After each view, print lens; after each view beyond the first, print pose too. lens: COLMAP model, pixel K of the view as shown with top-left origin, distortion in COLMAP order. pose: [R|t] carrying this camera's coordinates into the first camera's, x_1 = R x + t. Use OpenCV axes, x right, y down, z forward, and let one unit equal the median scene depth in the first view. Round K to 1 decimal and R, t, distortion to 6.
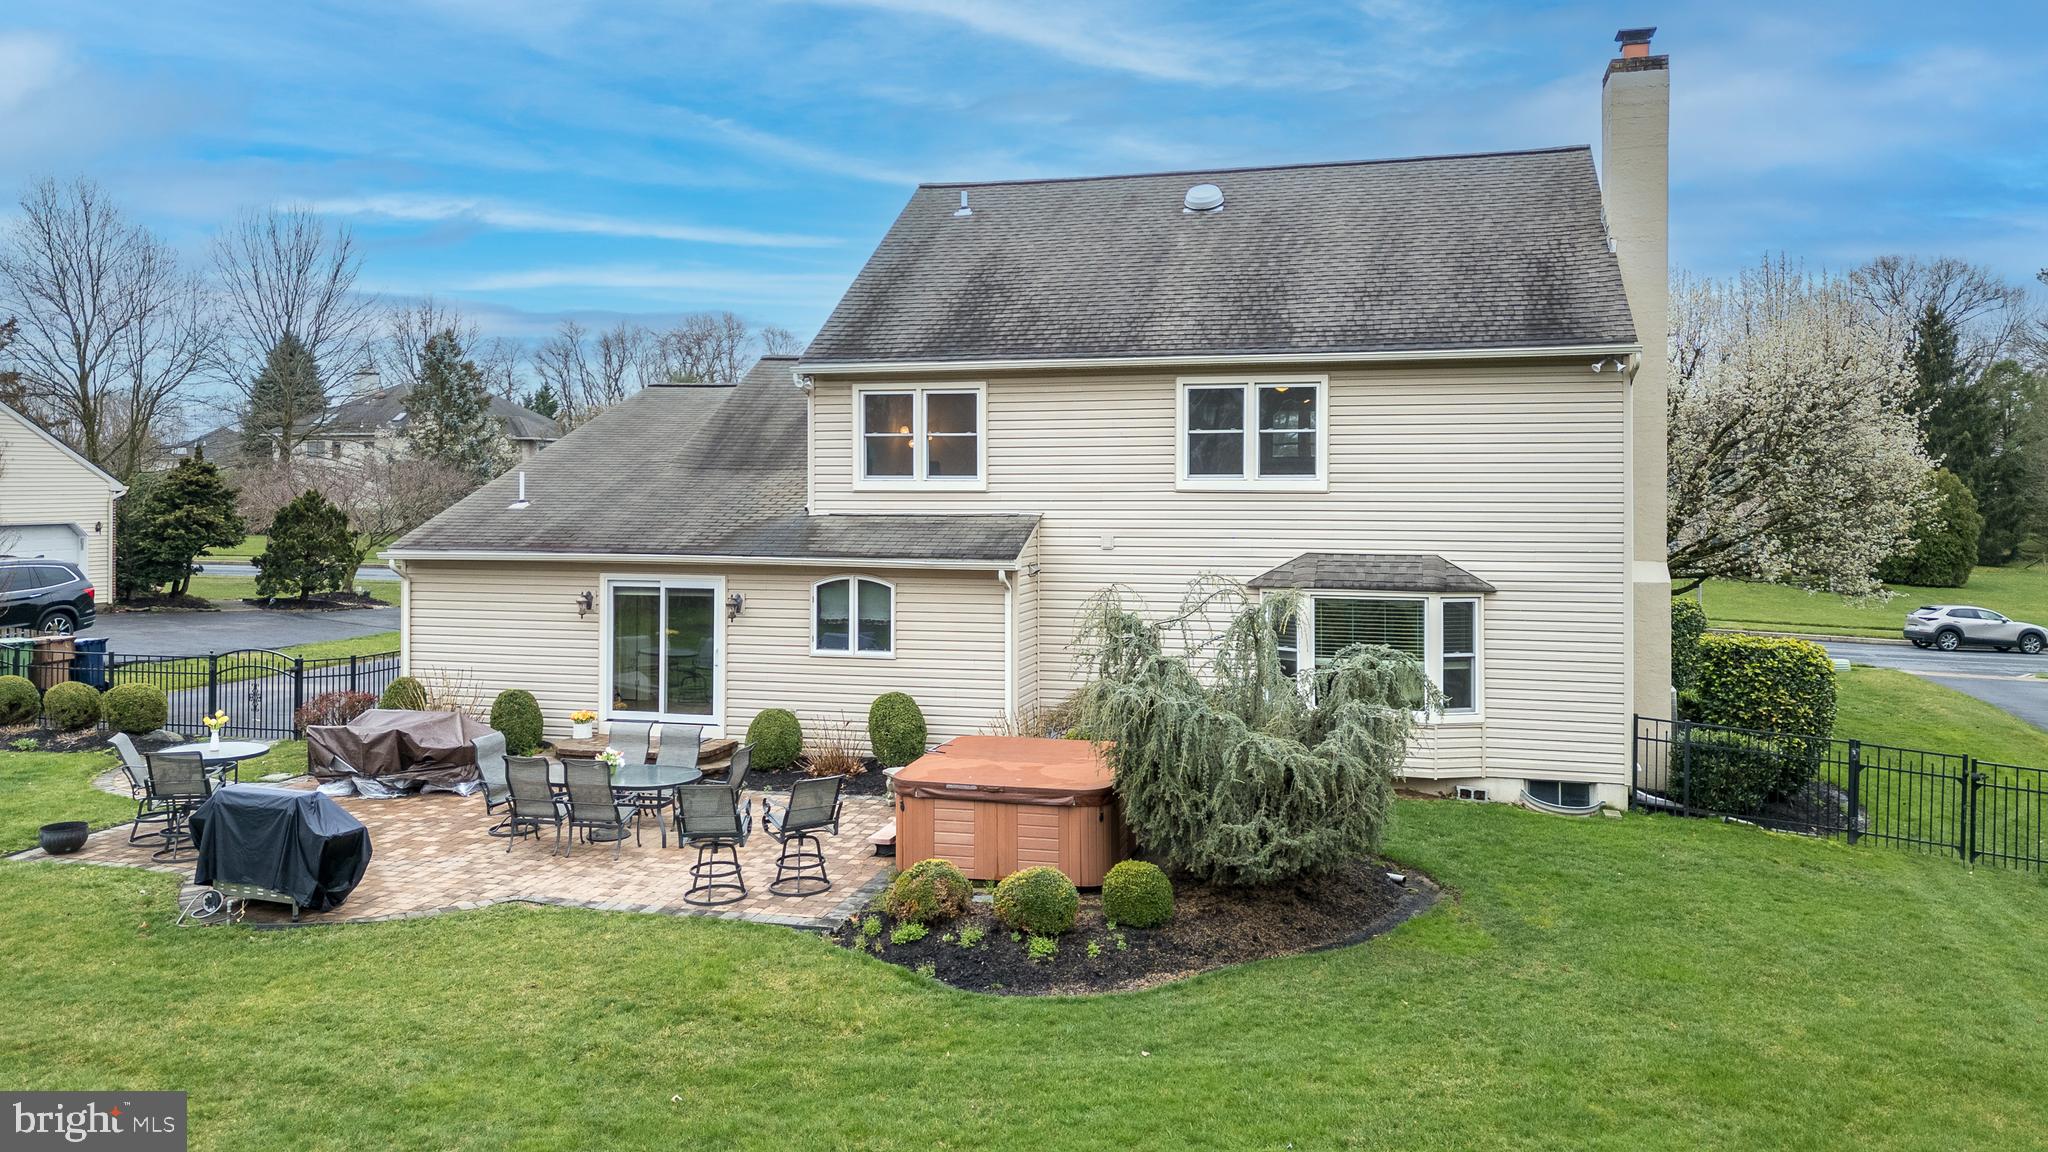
lens RADIAL K [[1473.3, 0, 1024.0], [0, 1473.3, 576.0], [0, 0, 1]] dist [0.060769, -0.056467]
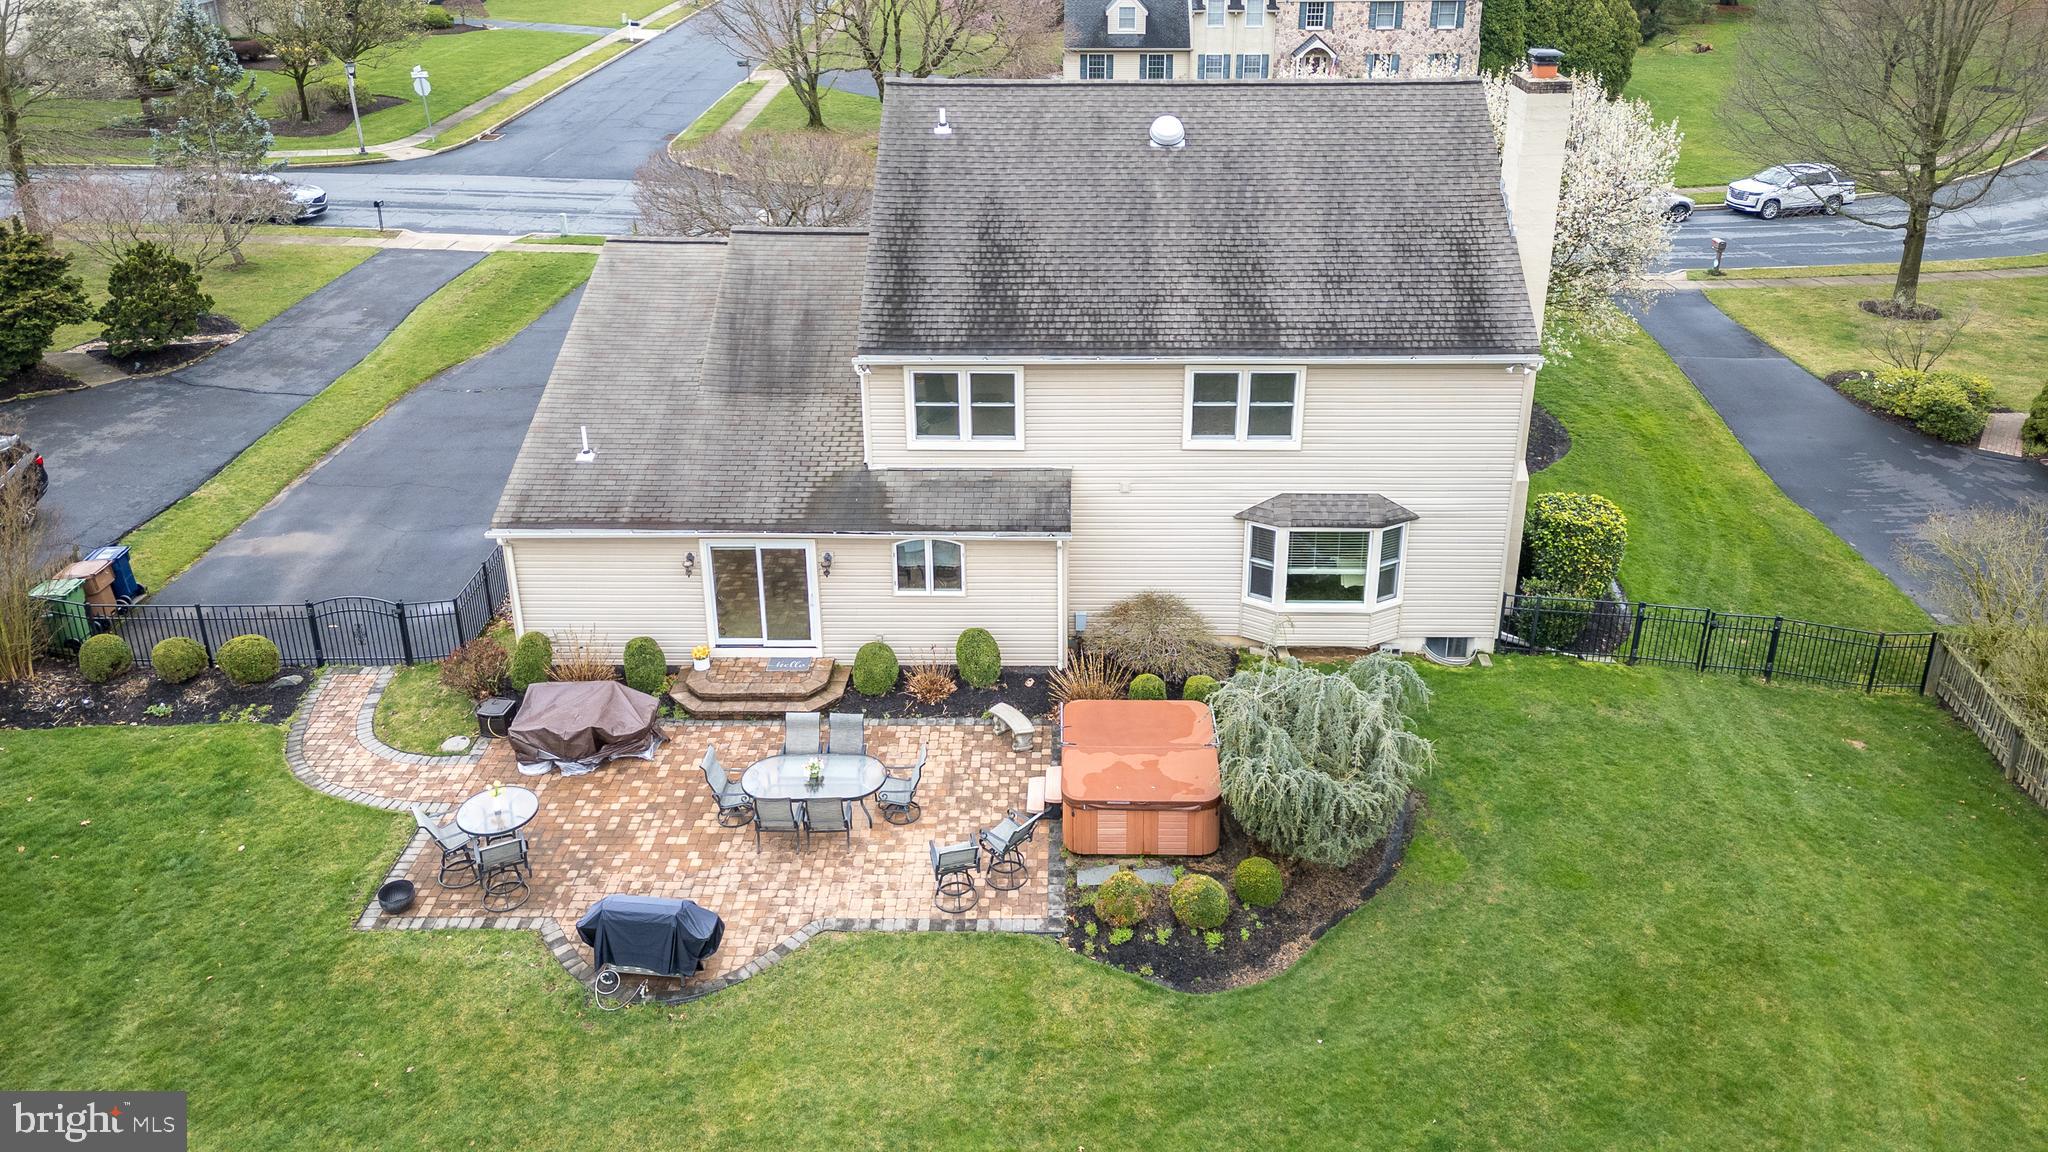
lens RADIAL K [[1498.9, 0, 1022.6], [0, 1498.9, 479.4], [0, 0, 1]] dist [0.050797, -0.058914]
pose [[0.968895, -0.111200, 0.221082, -0.315956], [0.018832, 0.923900, 0.382170, -0.529145], [-0.246755, -0.366119, 0.897256, -0.120252]]
